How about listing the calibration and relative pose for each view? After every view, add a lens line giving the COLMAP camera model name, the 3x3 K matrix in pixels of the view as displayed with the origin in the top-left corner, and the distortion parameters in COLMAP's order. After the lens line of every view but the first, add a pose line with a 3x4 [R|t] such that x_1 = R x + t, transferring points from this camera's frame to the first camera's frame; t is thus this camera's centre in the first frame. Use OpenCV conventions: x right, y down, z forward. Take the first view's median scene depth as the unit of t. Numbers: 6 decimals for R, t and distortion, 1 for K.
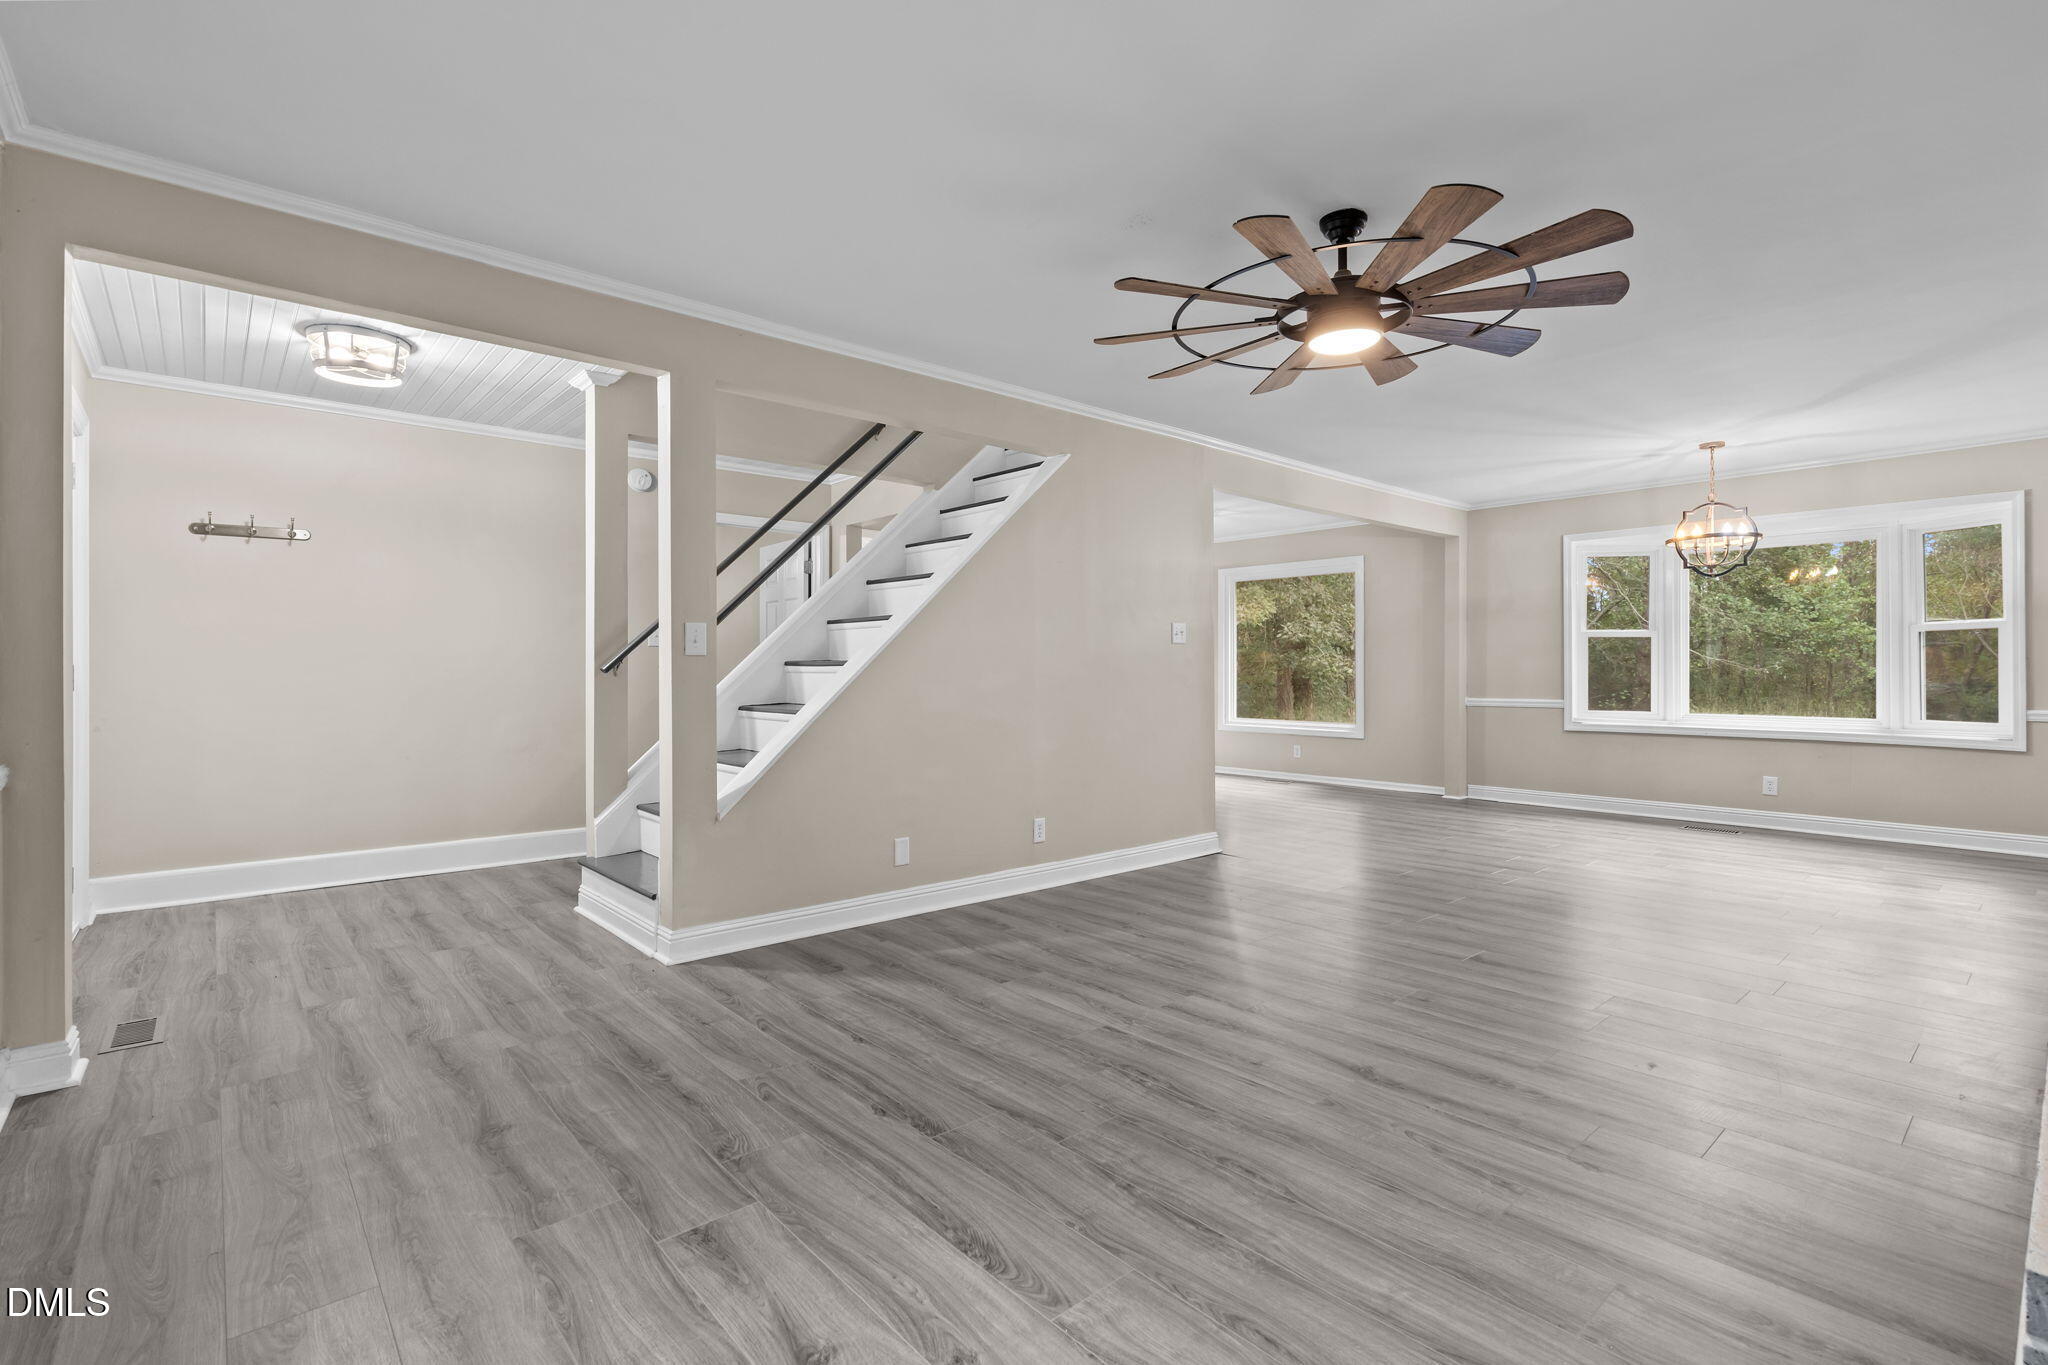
lens RADIAL K [[891.3, 0, 1021.4], [0, 891.3, 679.2], [0, 0, 1]] dist [-0.010657, 0.000634]
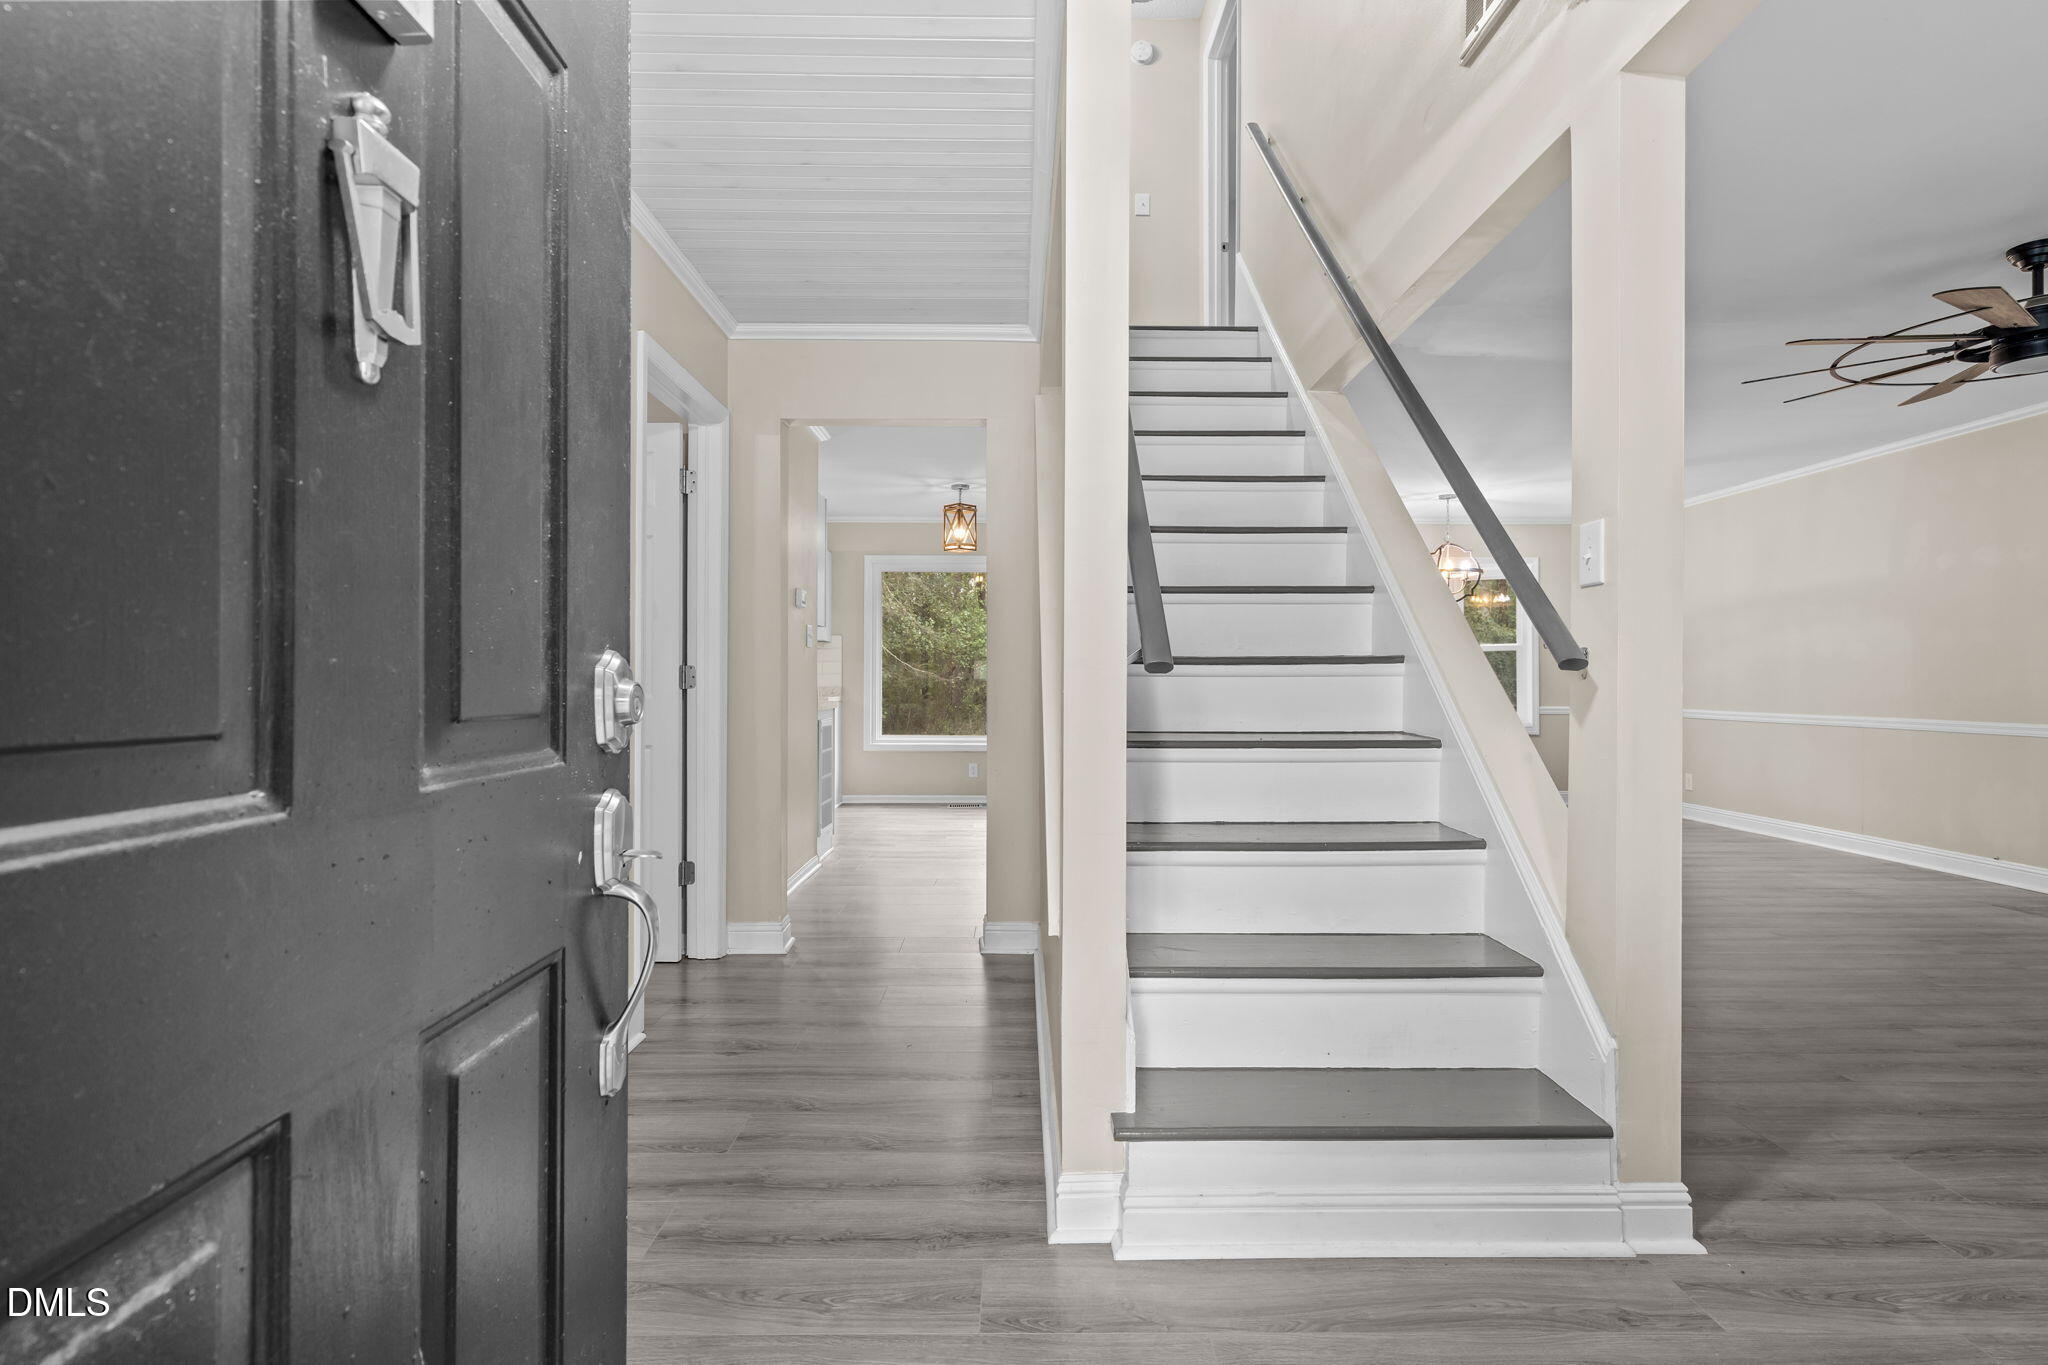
lens RADIAL K [[972.4, 0, 1025.2], [0, 972.4, 683.9], [0, 0, 1]] dist [0.008260, -0.001418]
pose [[0.674918, 0.003113, 0.737886, -0.612958], [0.002711, 0.999974, -0.006699, 0.004513], [-0.737888, 0.006522, 0.674892, 0.527458]]
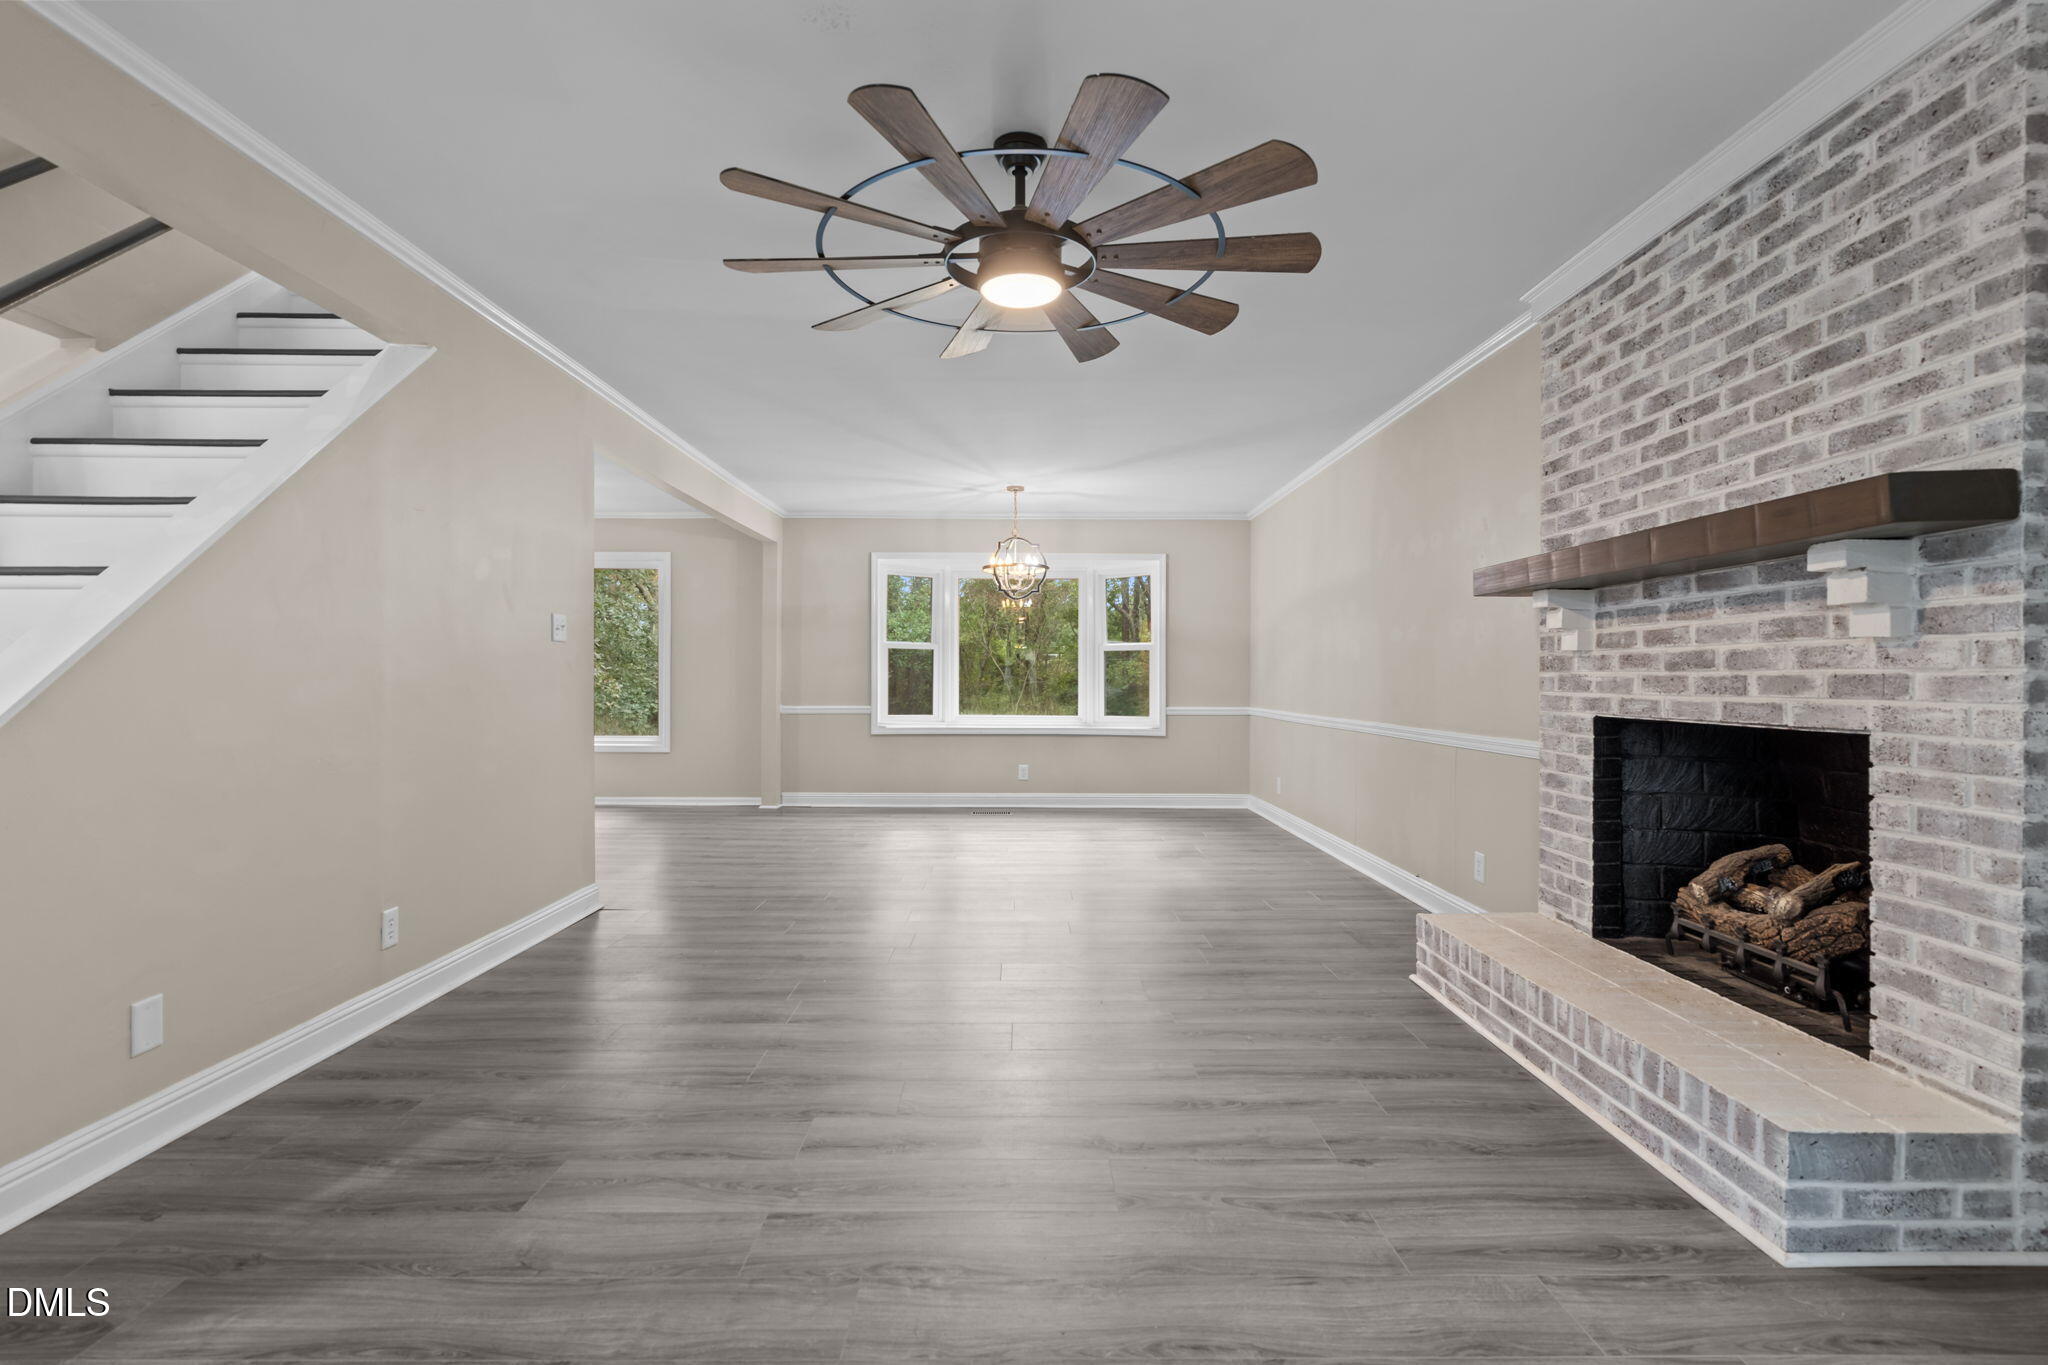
lens RADIAL K [[915.0, 0, 1019.4], [0, 915.0, 684.6], [0, 0, 1]] dist [-0.006010, 0.001936]
pose [[0.669830, -0.001547, 0.742513, -0.135724], [0.003650, 0.999993, -0.001210, -0.000831], [-0.742505, 0.003521, 0.669831, 0.195566]]
